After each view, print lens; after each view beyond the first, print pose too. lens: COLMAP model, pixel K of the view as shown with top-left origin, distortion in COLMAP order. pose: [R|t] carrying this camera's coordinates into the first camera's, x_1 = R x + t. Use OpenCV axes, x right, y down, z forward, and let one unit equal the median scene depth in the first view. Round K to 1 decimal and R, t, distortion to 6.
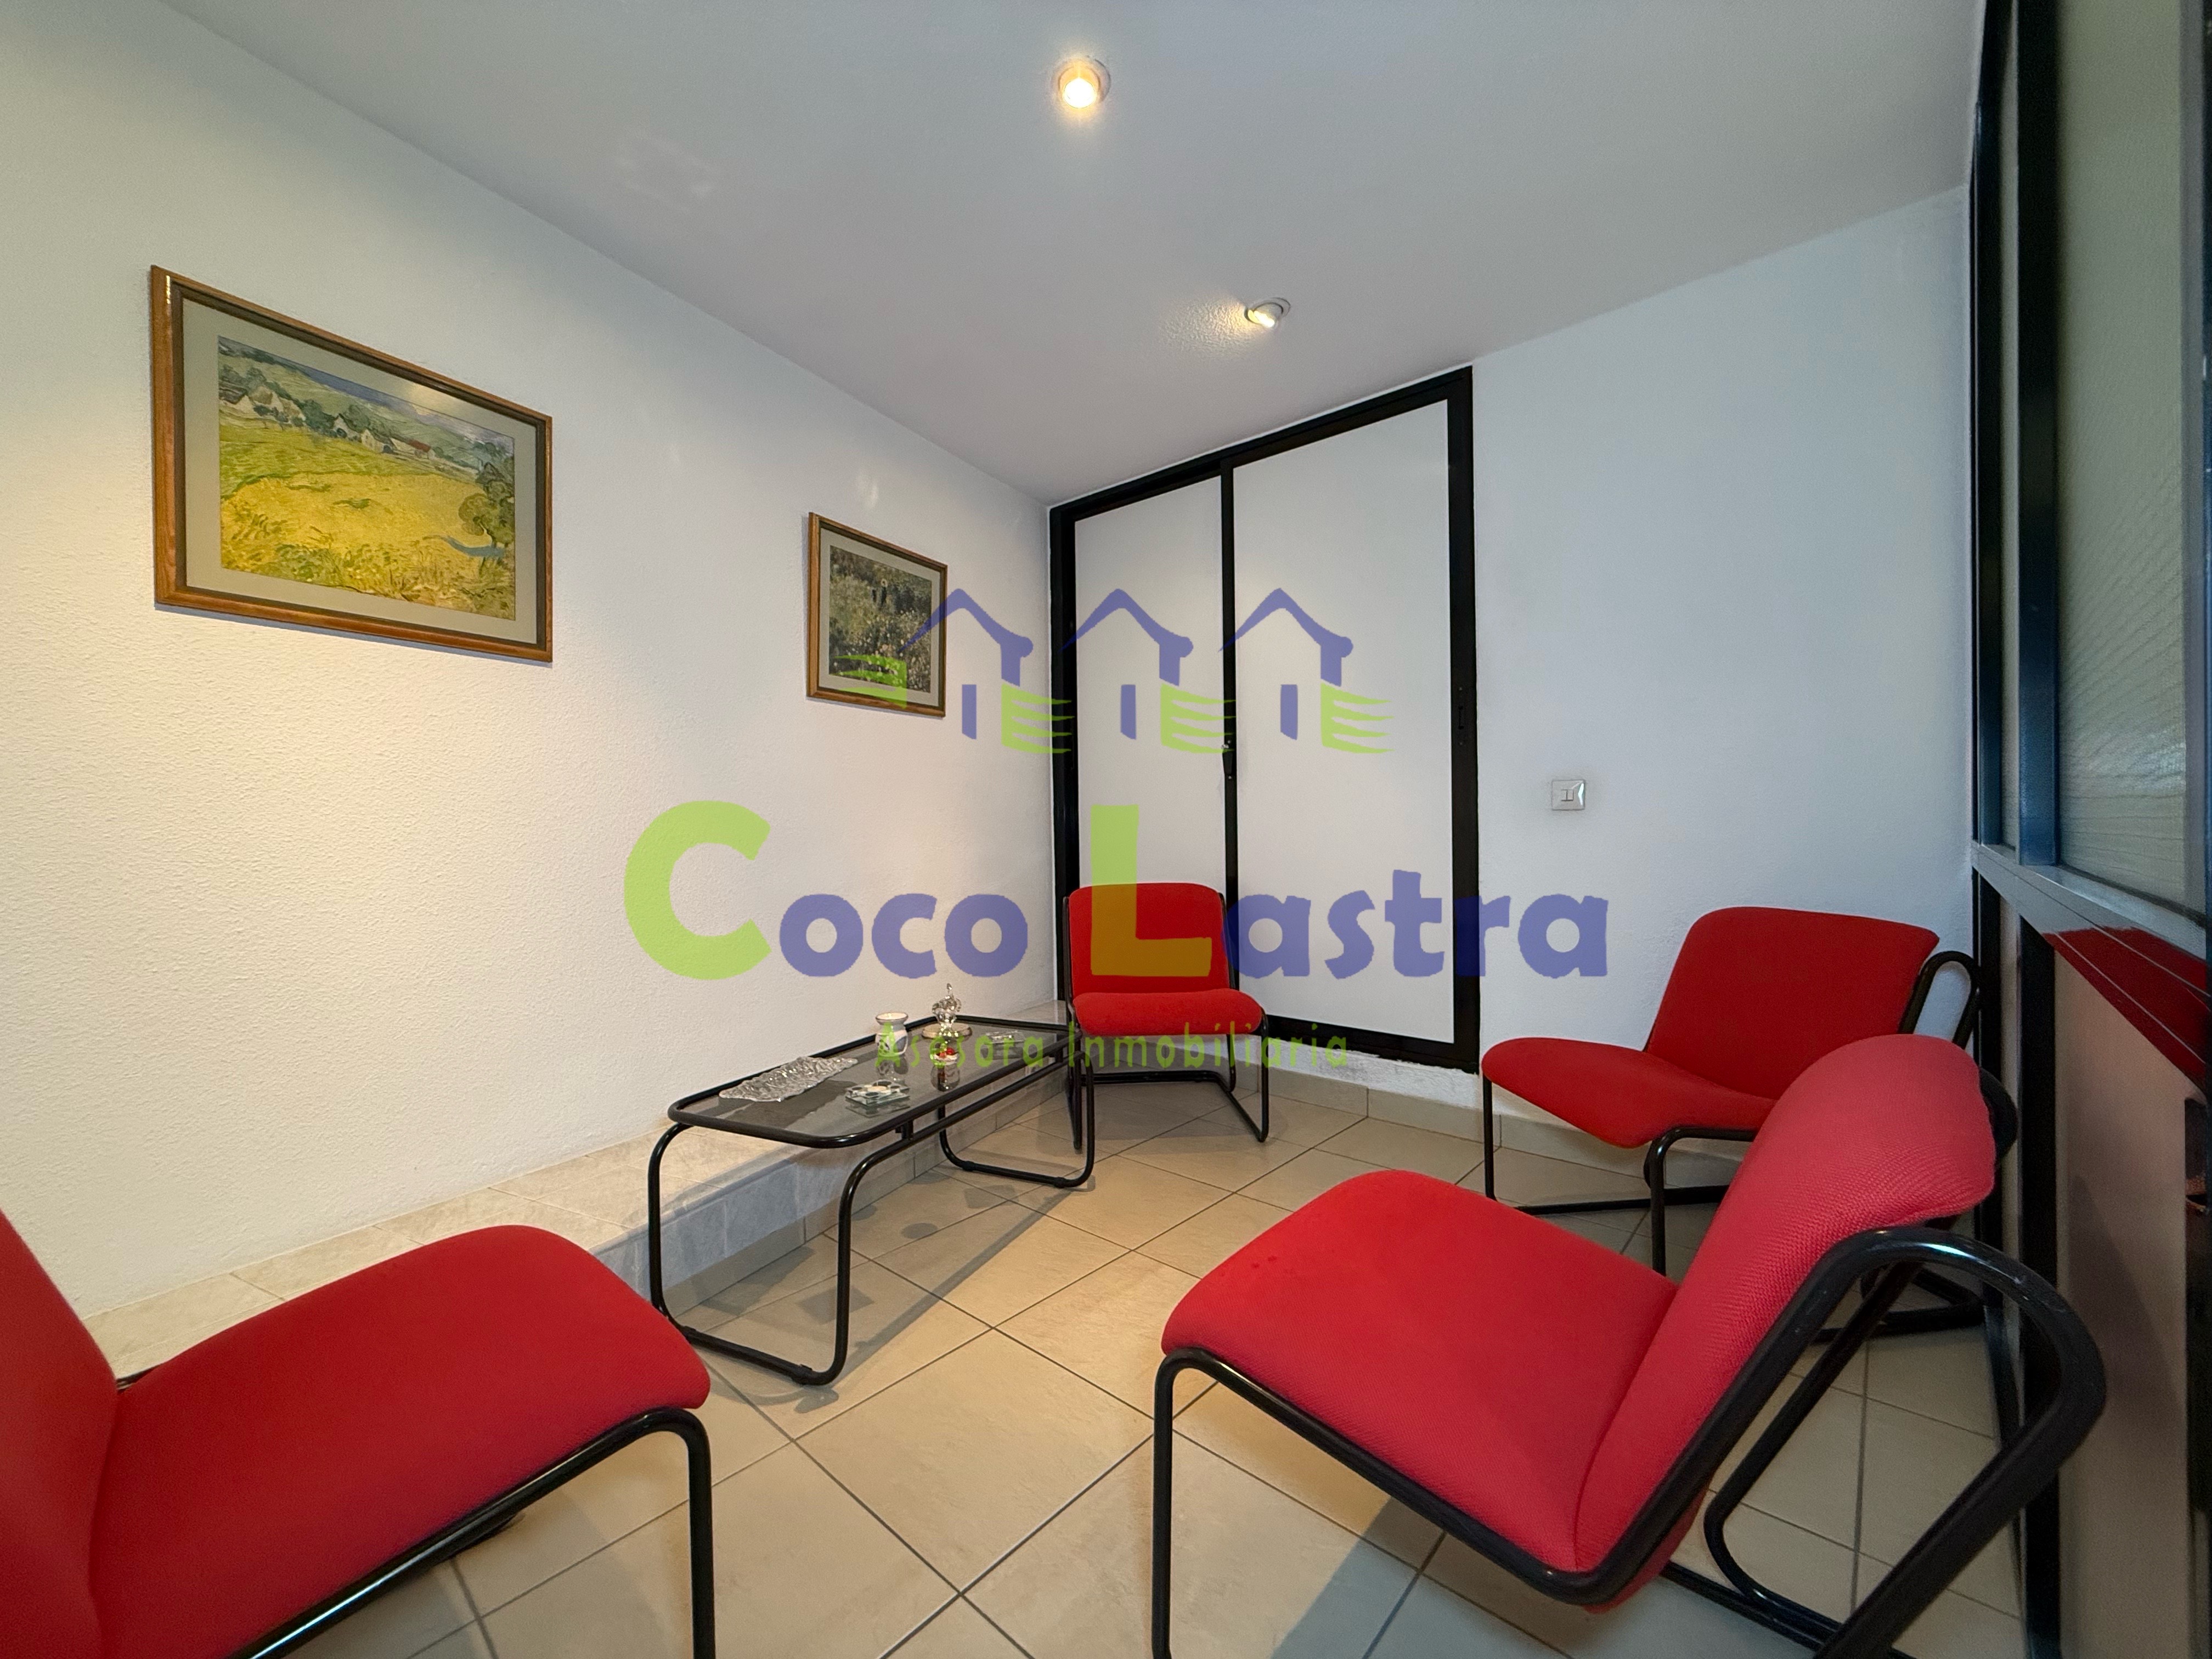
lens RADIAL K [[879.7, 0, 1100.5], [0, 879.7, 831.7], [0, 0, 1]] dist [0.001751, 0.000425]
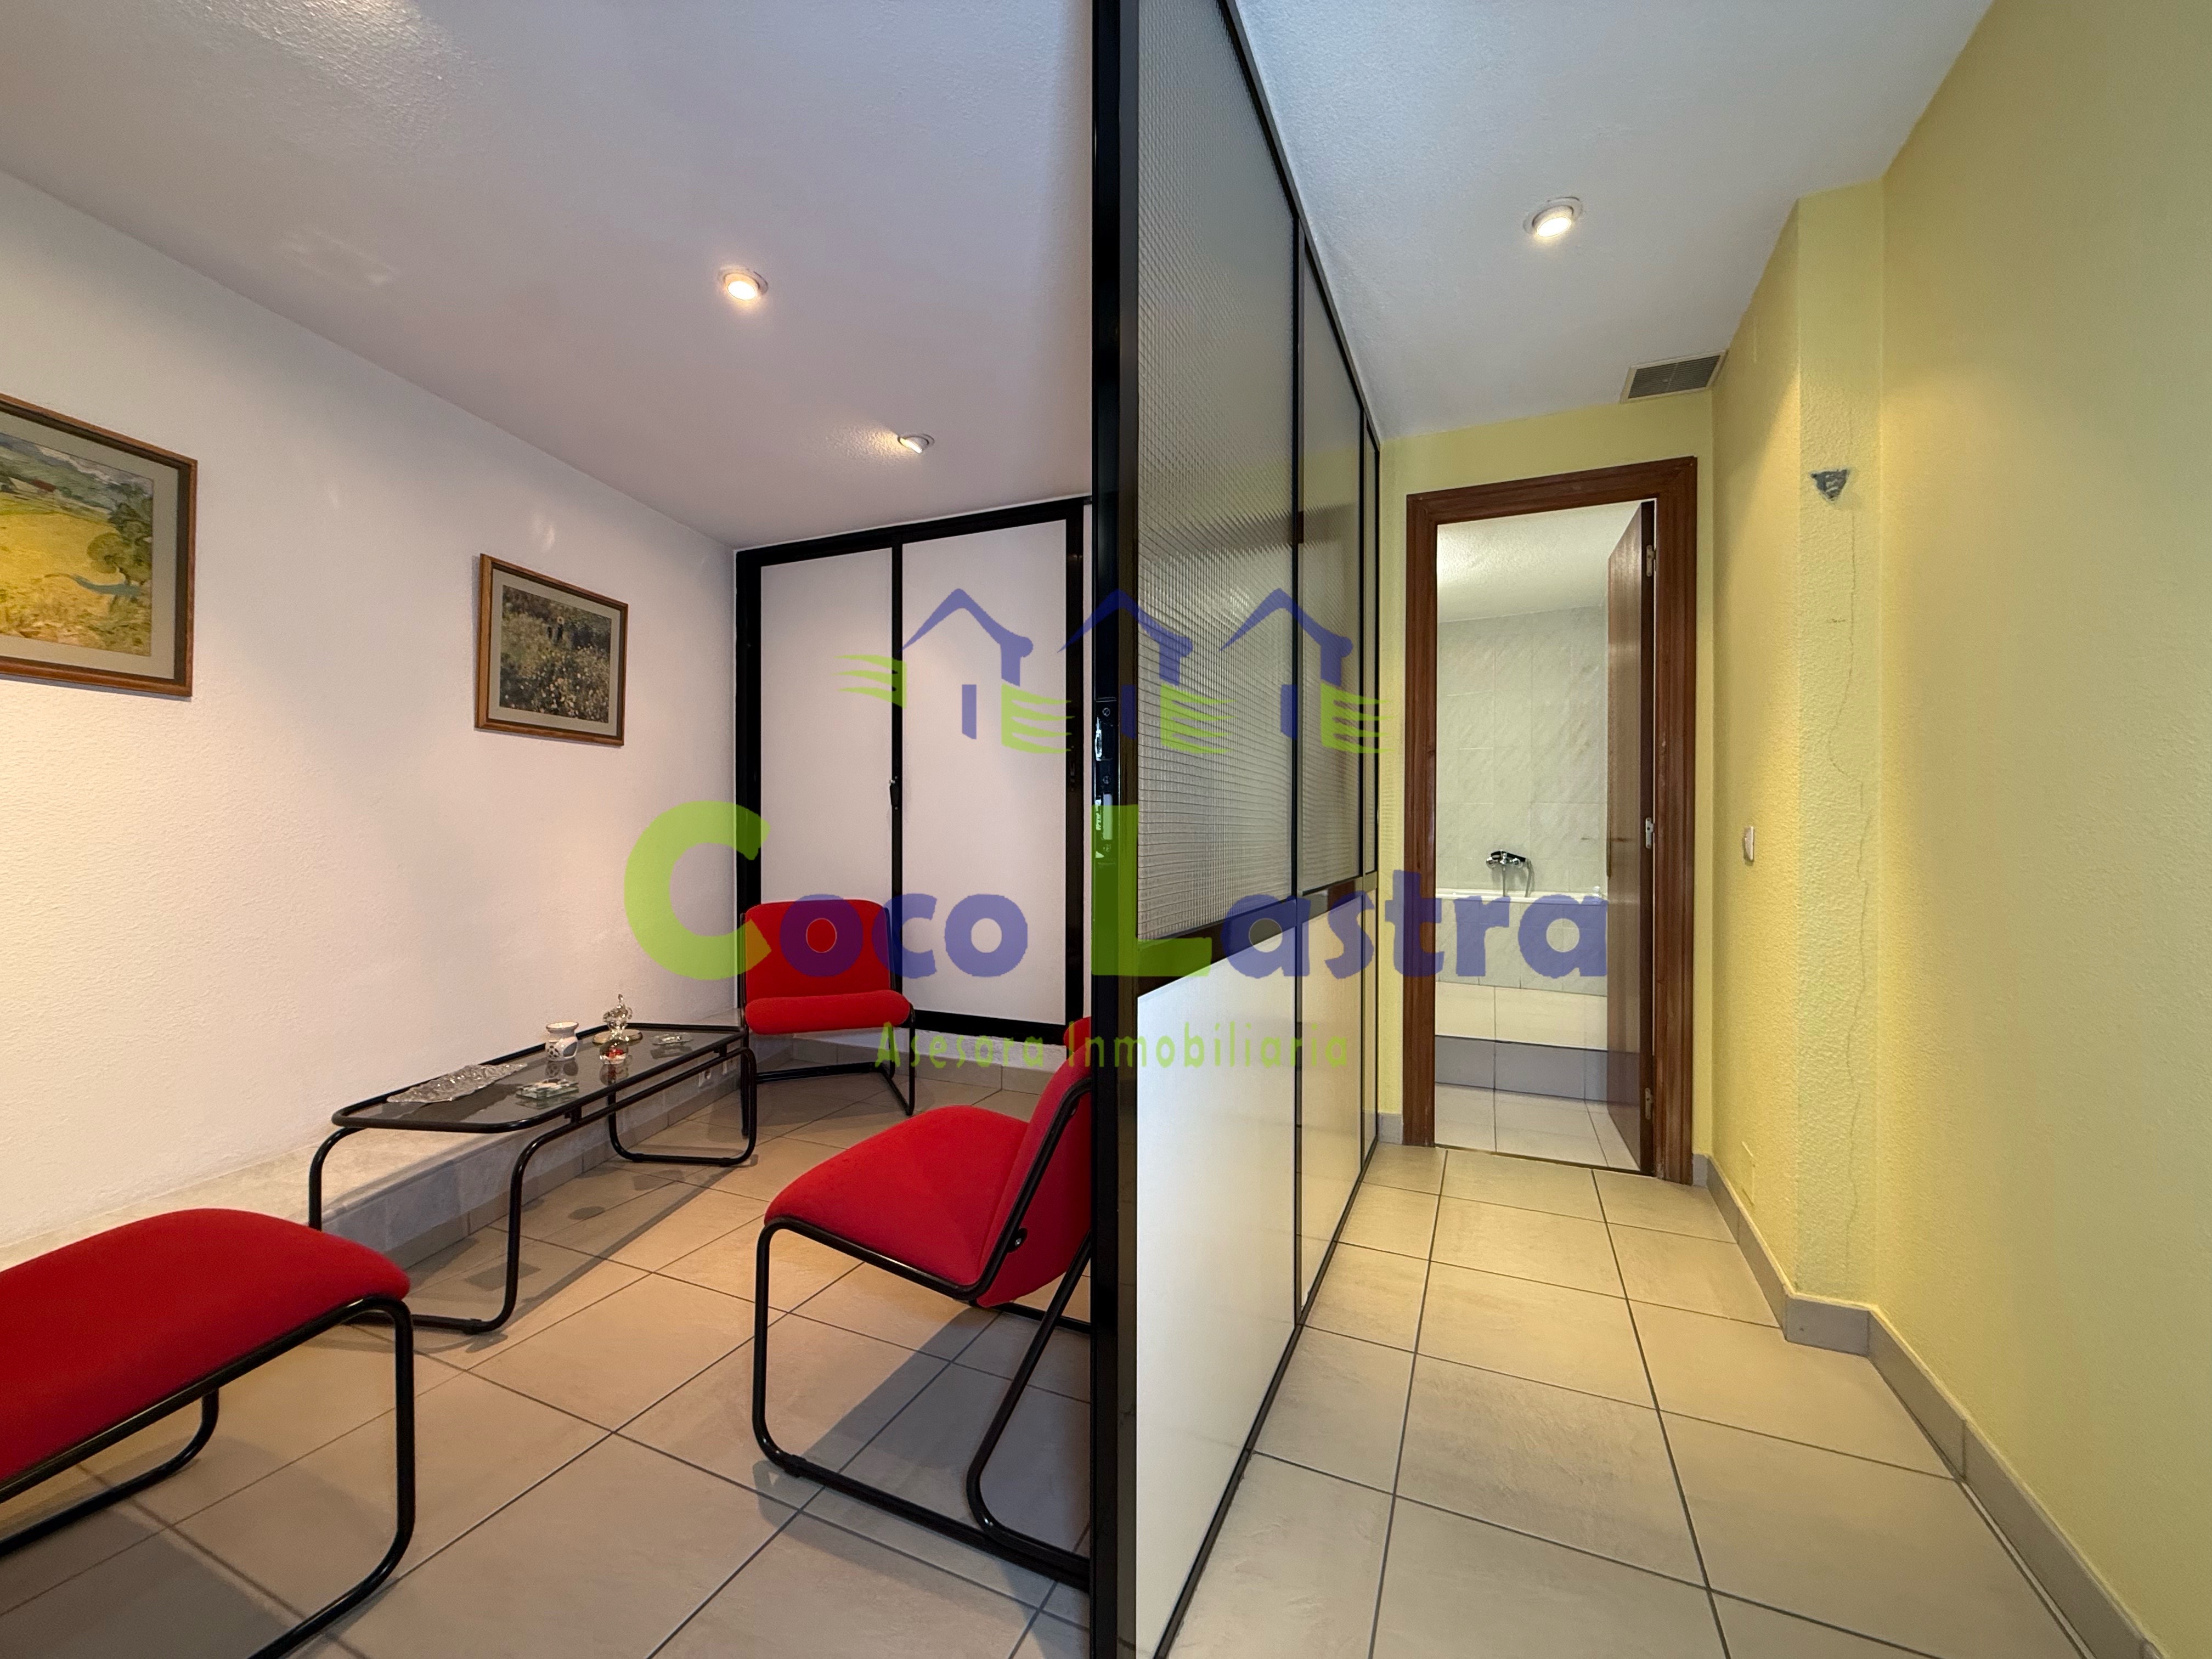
lens RADIAL K [[879.7, 0, 1094.6], [0, 879.7, 829.5], [0, 0, 1]] dist [0.001751, 0.000425]
pose [[0.952239, 0.013213, 0.305067, 0.057619], [-0.010407, 0.999887, -0.010823, -0.031882], [-0.305176, 0.007131, 0.952269, -0.252975]]
